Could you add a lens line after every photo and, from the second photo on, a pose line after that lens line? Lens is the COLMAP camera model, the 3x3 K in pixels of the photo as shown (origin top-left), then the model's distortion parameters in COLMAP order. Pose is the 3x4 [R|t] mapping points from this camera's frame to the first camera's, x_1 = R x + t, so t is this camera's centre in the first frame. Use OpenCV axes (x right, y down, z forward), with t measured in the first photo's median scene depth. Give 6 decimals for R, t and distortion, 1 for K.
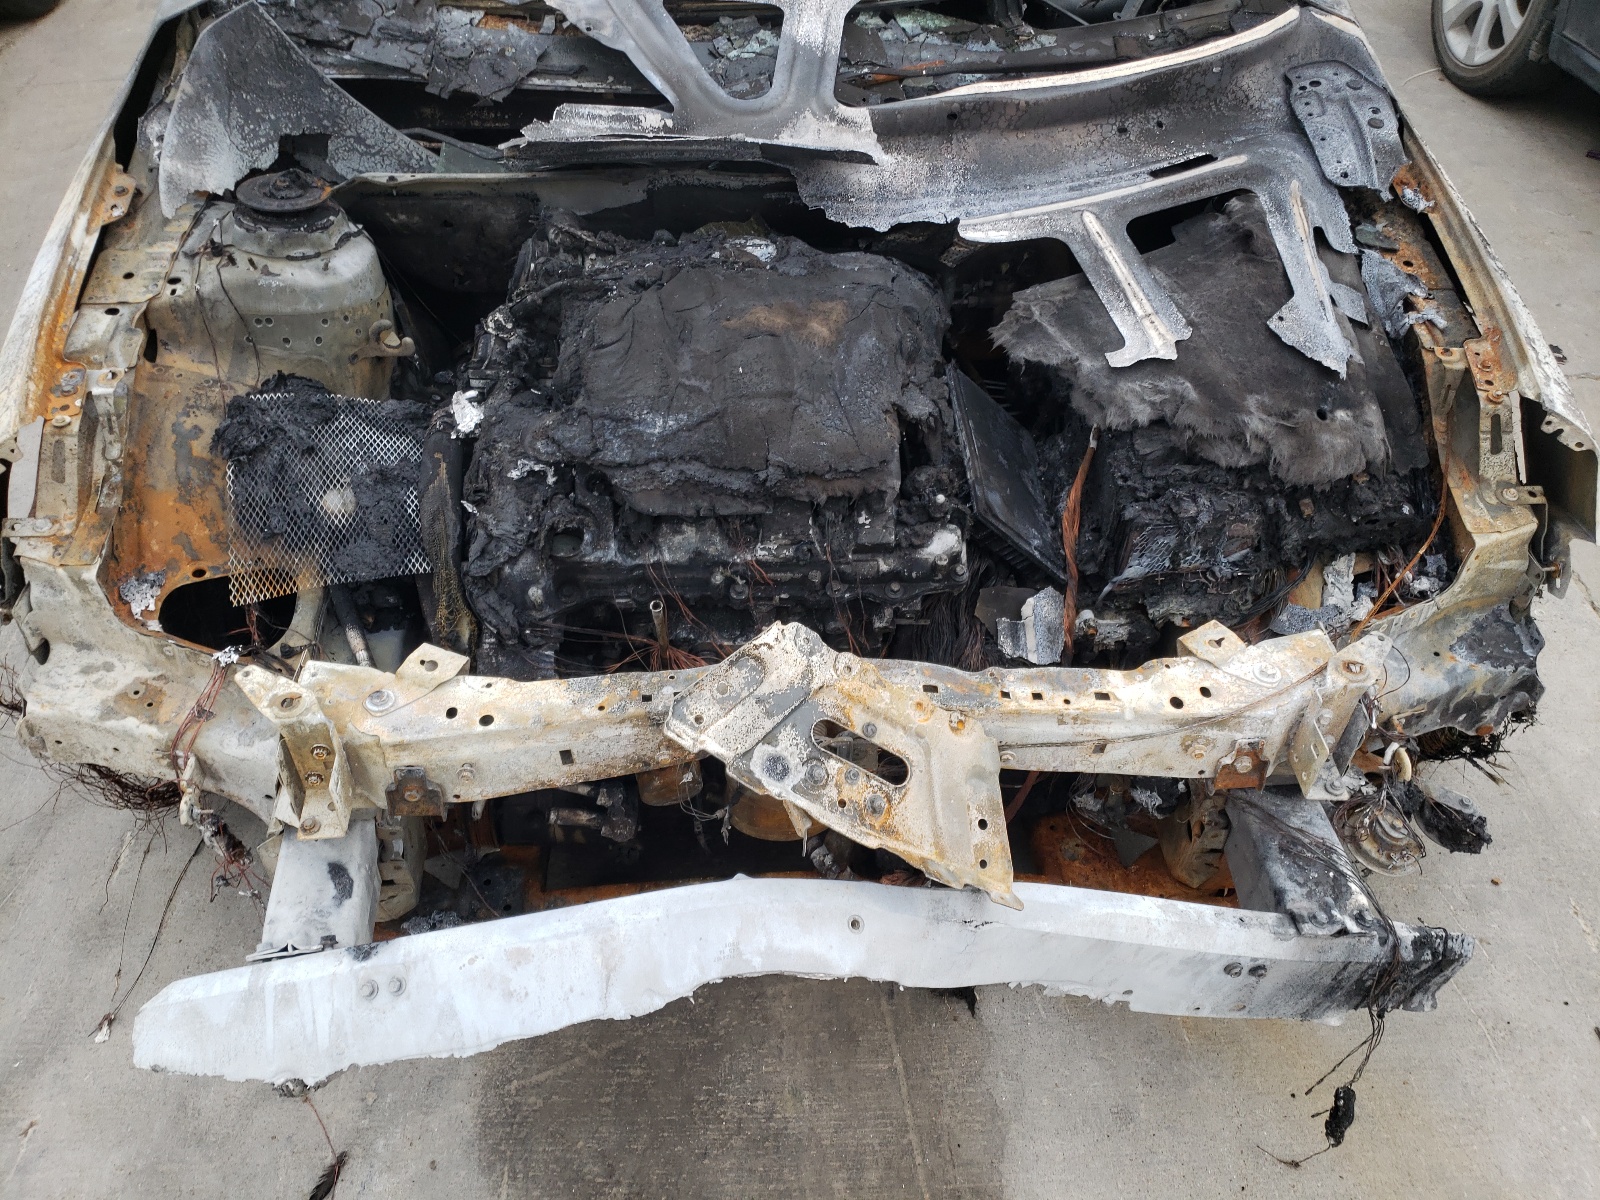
lens RADIAL K [[1218.6, 0, 803.7], [0, 1218.6, 603.9], [0, 0, 1]] dist [-0.005056, 0.010300]
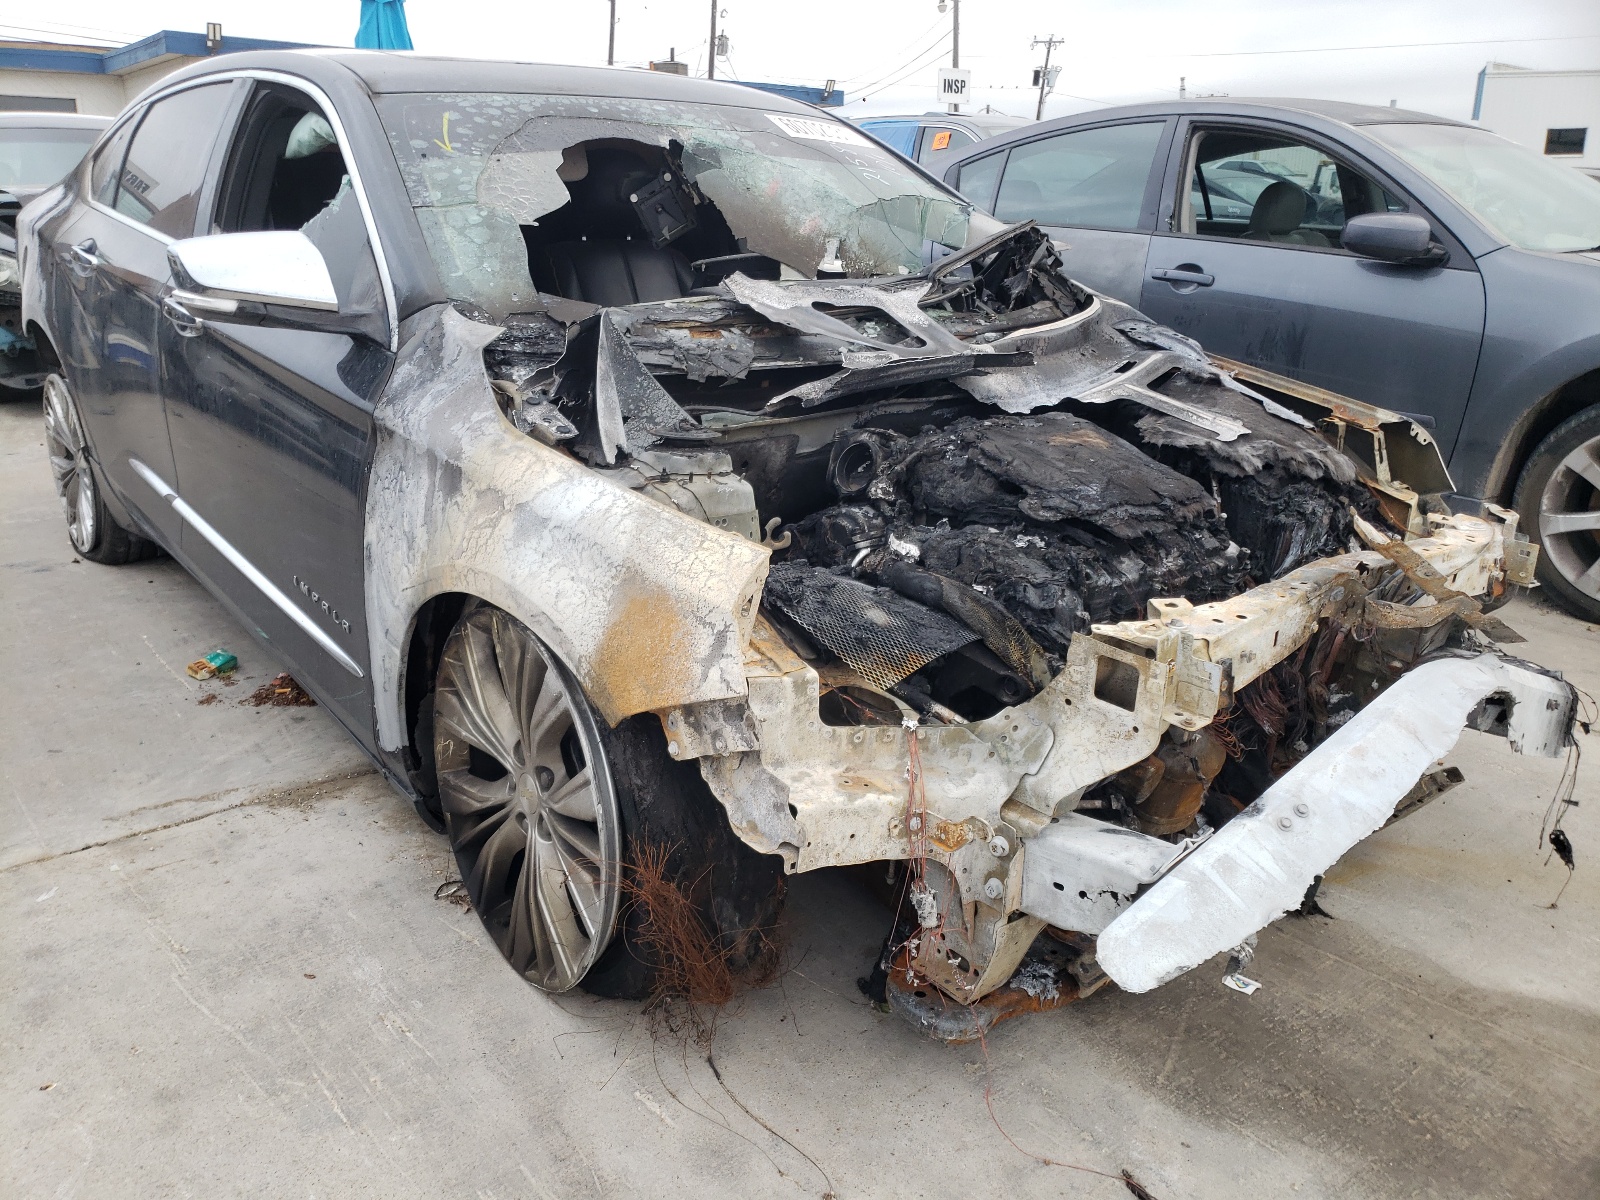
lens RADIAL K [[1186.1, 0, 724.4], [0, 1186.1, 635.0], [0, 0, 1]] dist [0.091070, -0.126336]
pose [[0.837409, -0.204865, 0.506731, -1.115987], [0.382394, 0.882021, -0.275342, 0.202526], [-0.390539, 0.424345, 0.816952, 0.088331]]
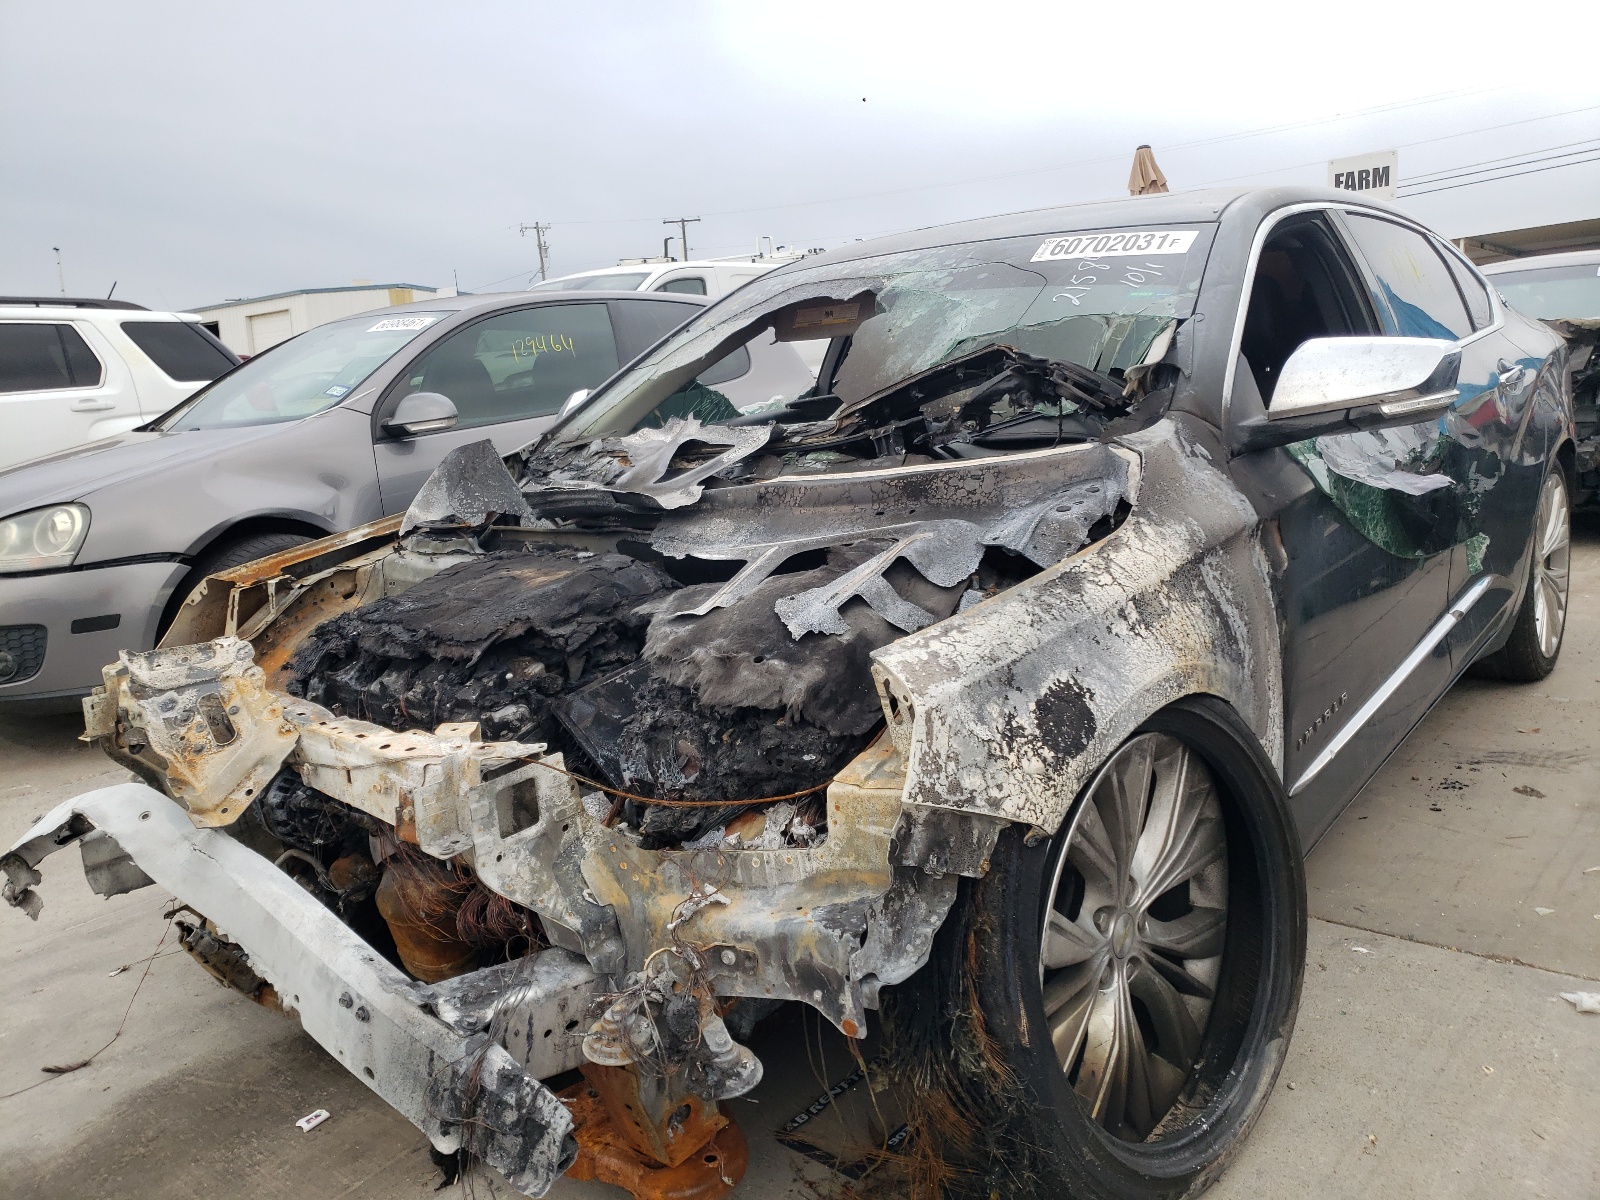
lens RADIAL K [[1243.0, 0, 804.7], [0, 1243.0, 599.6], [0, 0, 1]] dist [0.060334, -0.154824]
pose [[0.731969, 0.048422, -0.679615, 1.229821], [-0.405599, 0.832441, -0.377534, 0.217625], [0.547459, 0.551994, 0.628961, 0.249653]]
